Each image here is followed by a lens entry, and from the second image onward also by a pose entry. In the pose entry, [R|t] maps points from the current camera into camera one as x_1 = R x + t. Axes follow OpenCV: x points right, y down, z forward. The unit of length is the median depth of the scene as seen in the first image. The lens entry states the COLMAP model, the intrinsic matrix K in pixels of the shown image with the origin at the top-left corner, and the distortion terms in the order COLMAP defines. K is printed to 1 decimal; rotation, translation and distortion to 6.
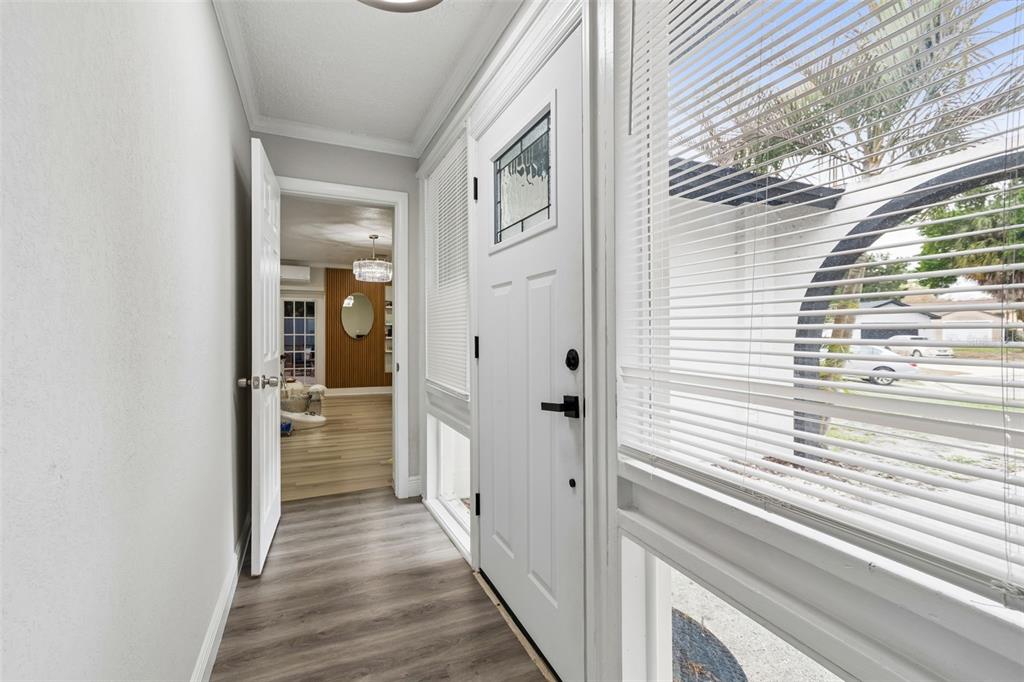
lens RADIAL K [[452.3, 0, 515.6], [0, 452.3, 330.7], [0, 0, 1]] dist [0.002548, -0.000029]
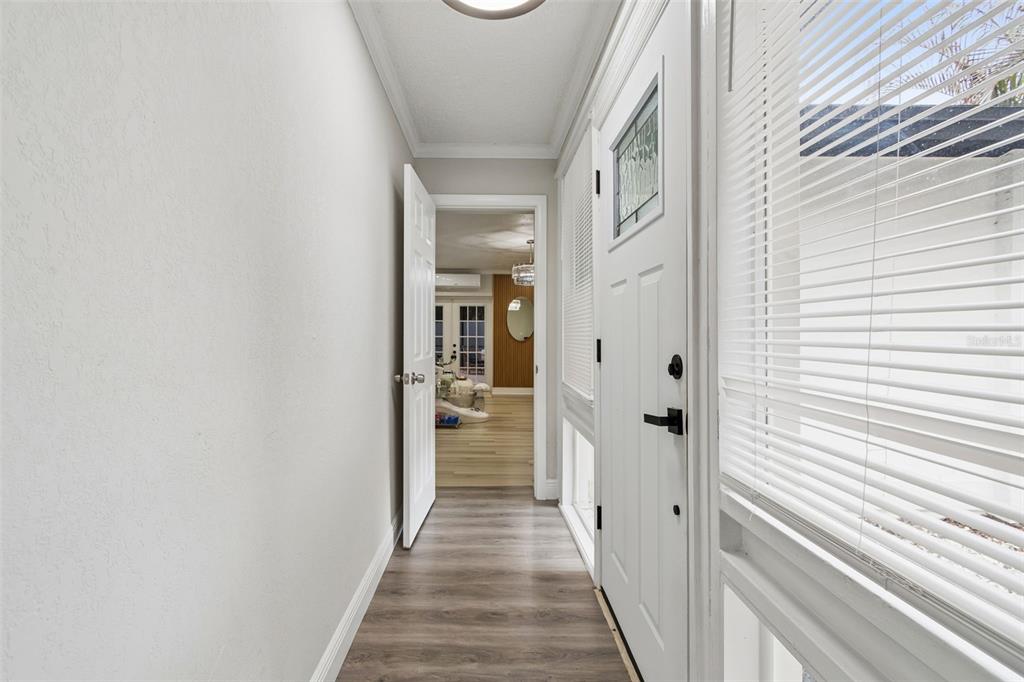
lens RADIAL K [[460.1, 0, 493.2], [0, 460.1, 334.2], [0, 0, 1]] dist [0.001357, -0.000215]
pose [[0.909983, 0.000643, -0.414646, 0.099838], [0.000415, 0.999997, 0.002462, 0.000021], [0.414646, -0.002412, 0.909980, 0.035173]]
